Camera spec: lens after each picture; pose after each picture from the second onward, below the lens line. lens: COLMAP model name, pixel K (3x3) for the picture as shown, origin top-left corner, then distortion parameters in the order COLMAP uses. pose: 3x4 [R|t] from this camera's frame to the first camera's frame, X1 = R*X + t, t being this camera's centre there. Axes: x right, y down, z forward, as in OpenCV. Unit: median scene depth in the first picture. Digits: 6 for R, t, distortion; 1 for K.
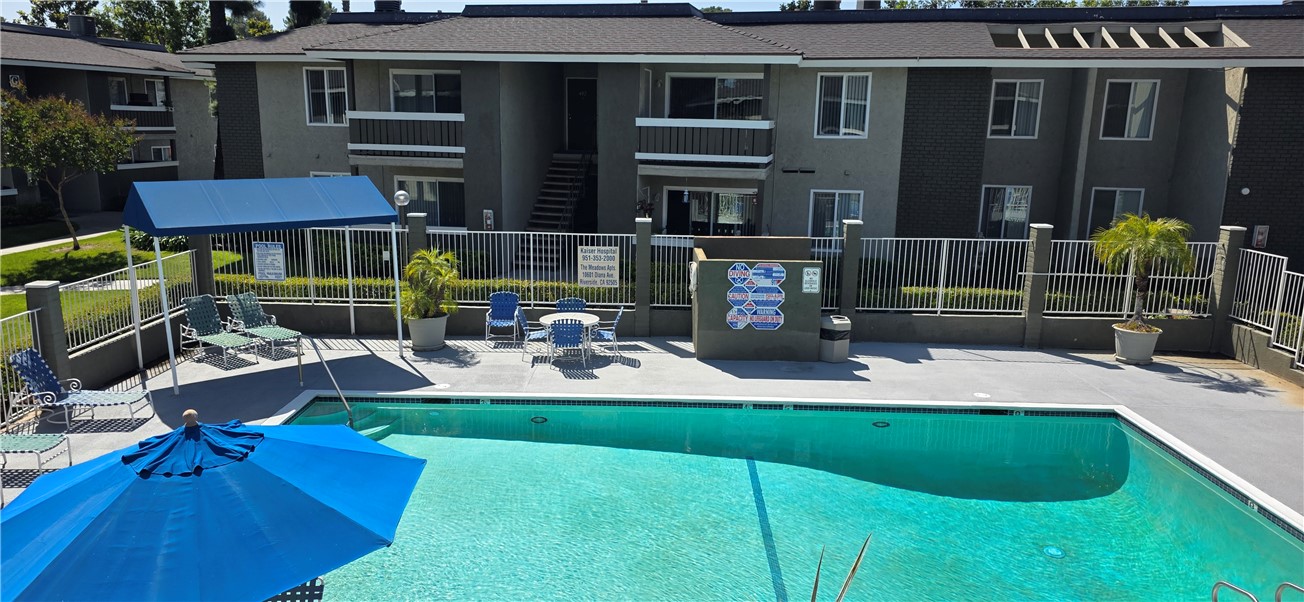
lens RADIAL K [[862.9, 0, 649.4], [0, 862.9, 301.9], [0, 0, 1]] dist [0.078360, -0.073723]
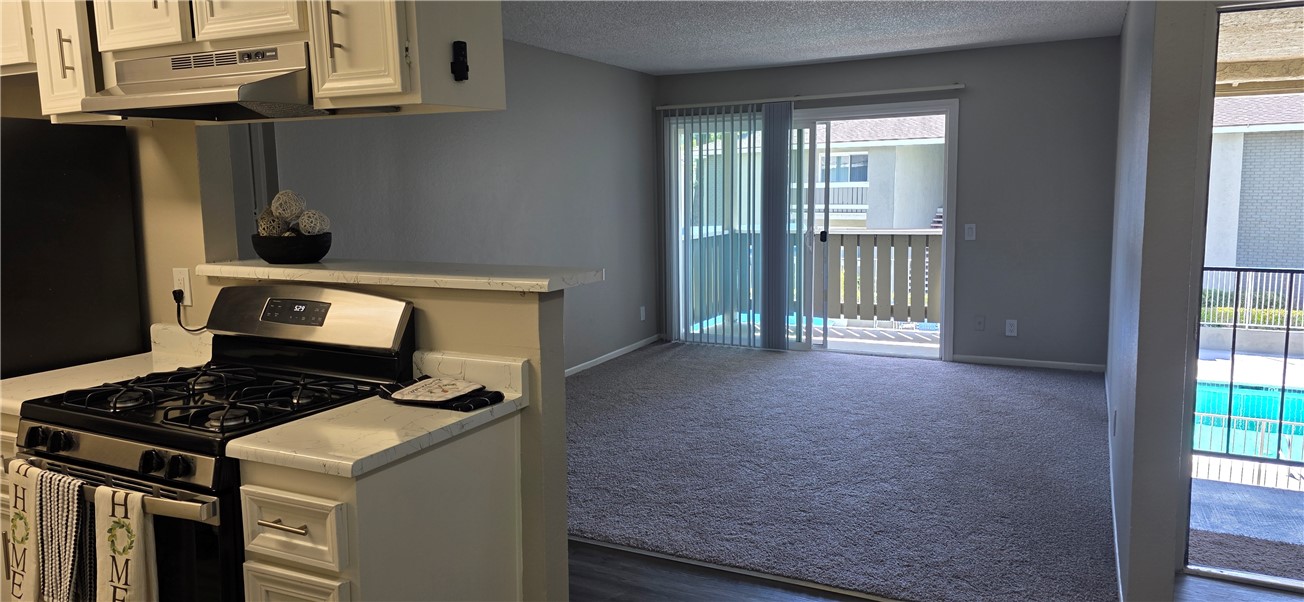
lens RADIAL K [[862.9, 0, 646.2], [0, 862.9, 284.3], [0, 0, 1]] dist [0.078360, -0.073723]
pose [[0.892056, 0.023061, -0.451337, 0.137970], [-0.062803, 0.995333, -0.073271, 0.100677], [0.447541, 0.093707, 0.889340, -0.533384]]
